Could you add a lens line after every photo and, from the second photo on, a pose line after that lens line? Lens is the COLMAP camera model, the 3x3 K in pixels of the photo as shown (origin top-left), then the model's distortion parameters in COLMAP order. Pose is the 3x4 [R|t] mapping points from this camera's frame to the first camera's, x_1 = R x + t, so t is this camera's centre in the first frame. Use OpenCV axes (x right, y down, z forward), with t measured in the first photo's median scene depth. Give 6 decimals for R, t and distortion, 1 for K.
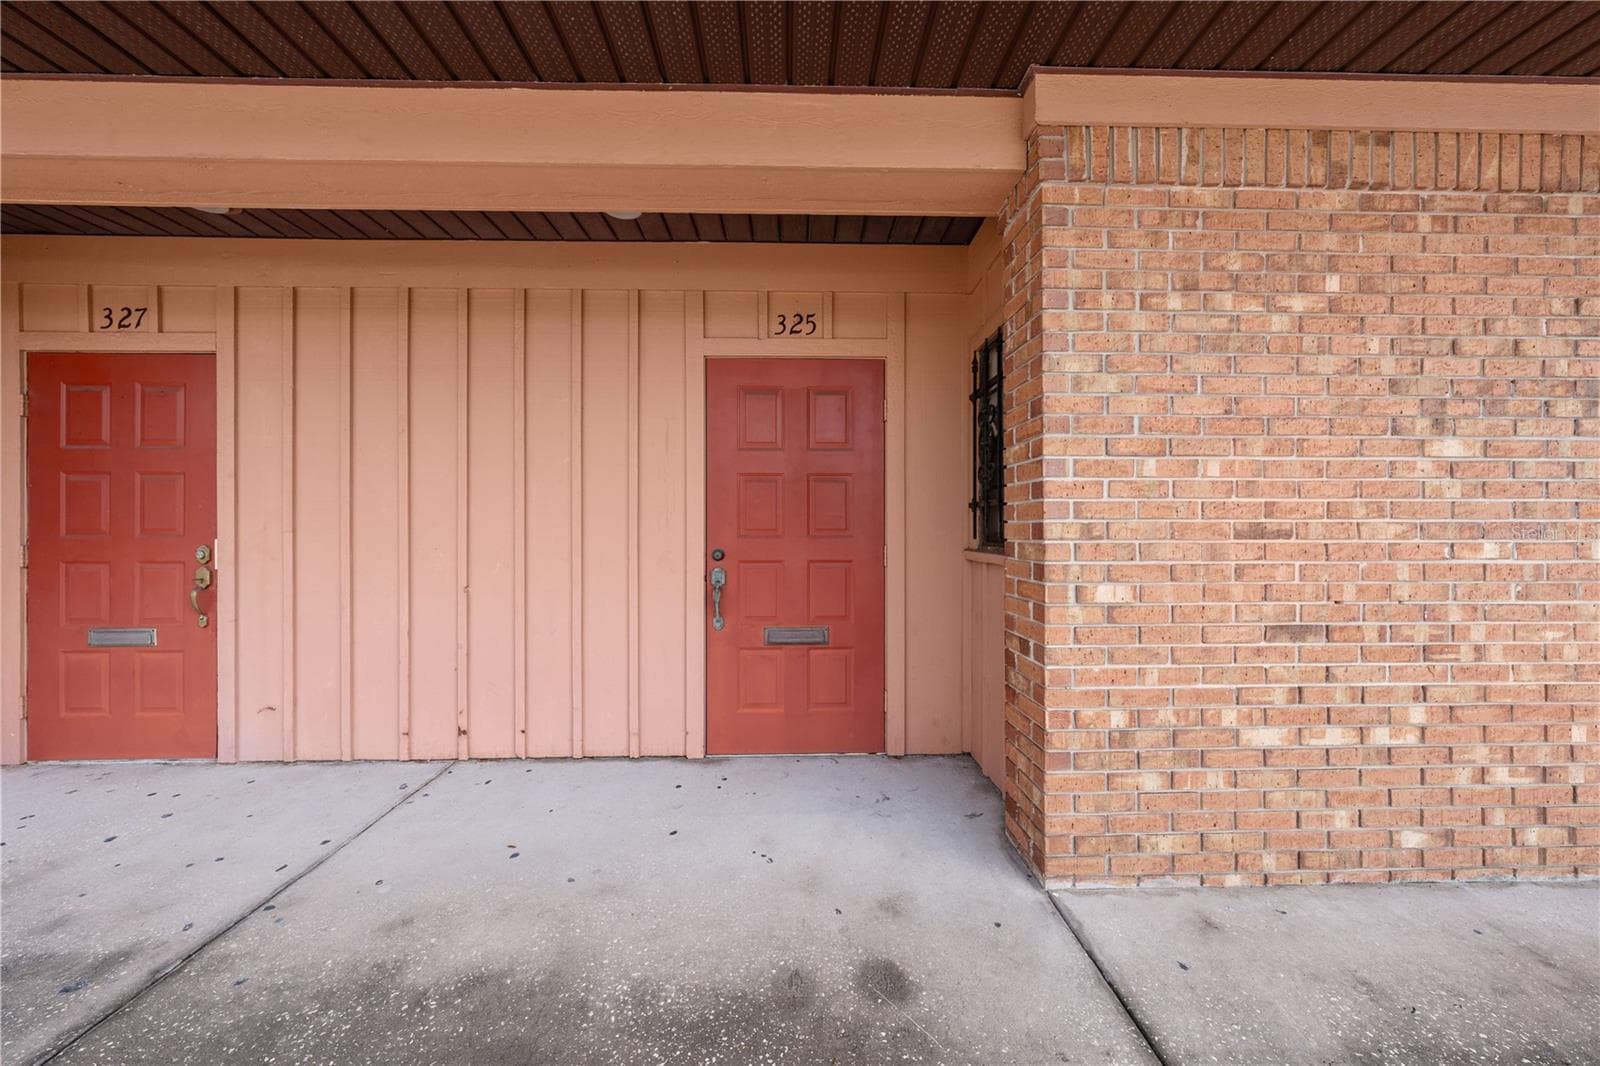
lens RADIAL K [[825.6, 0, 800.0], [0, 825.6, 533.0], [0, 0, 1]] dist [-0.024560, 0.020033]
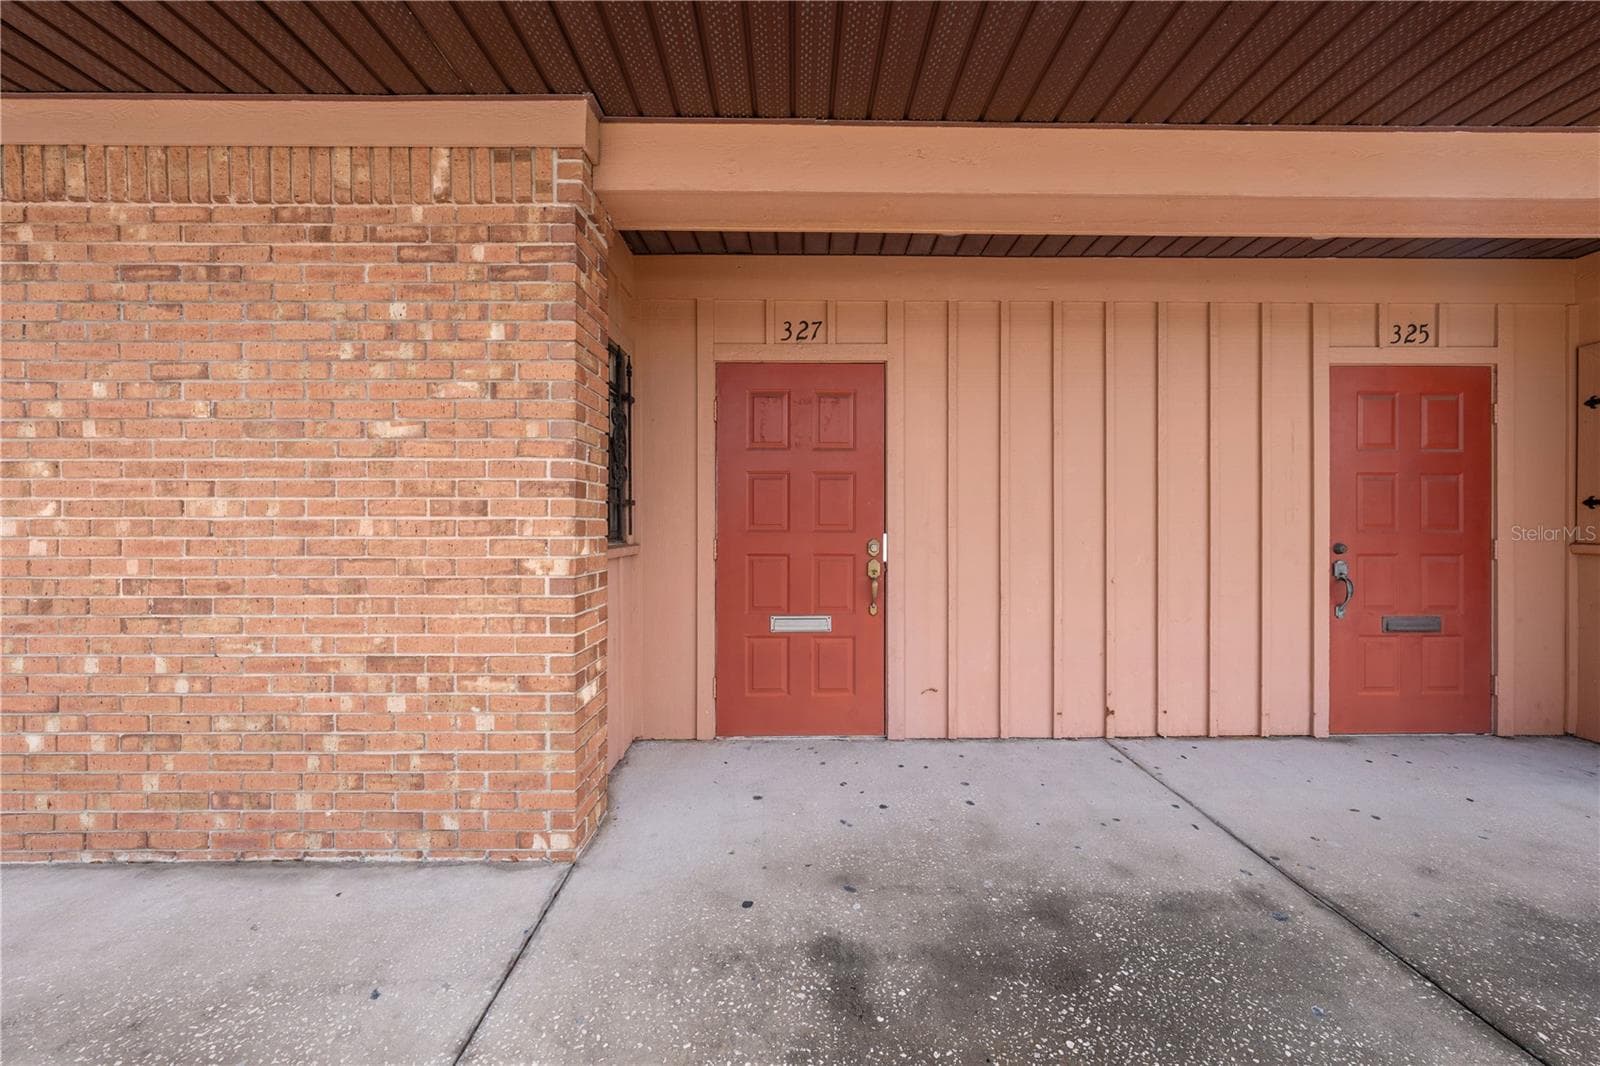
lens RADIAL K [[817.9, 0, 800.0], [0, 817.9, 533.0], [0, 0, 1]] dist [0.027362, -0.002008]
pose [[0.999993, -0.000251, -0.003679, -0.814374], [0.000230, 0.999983, -0.005799, 0.012814], [0.003681, 0.005798, 0.999976, -0.086014]]
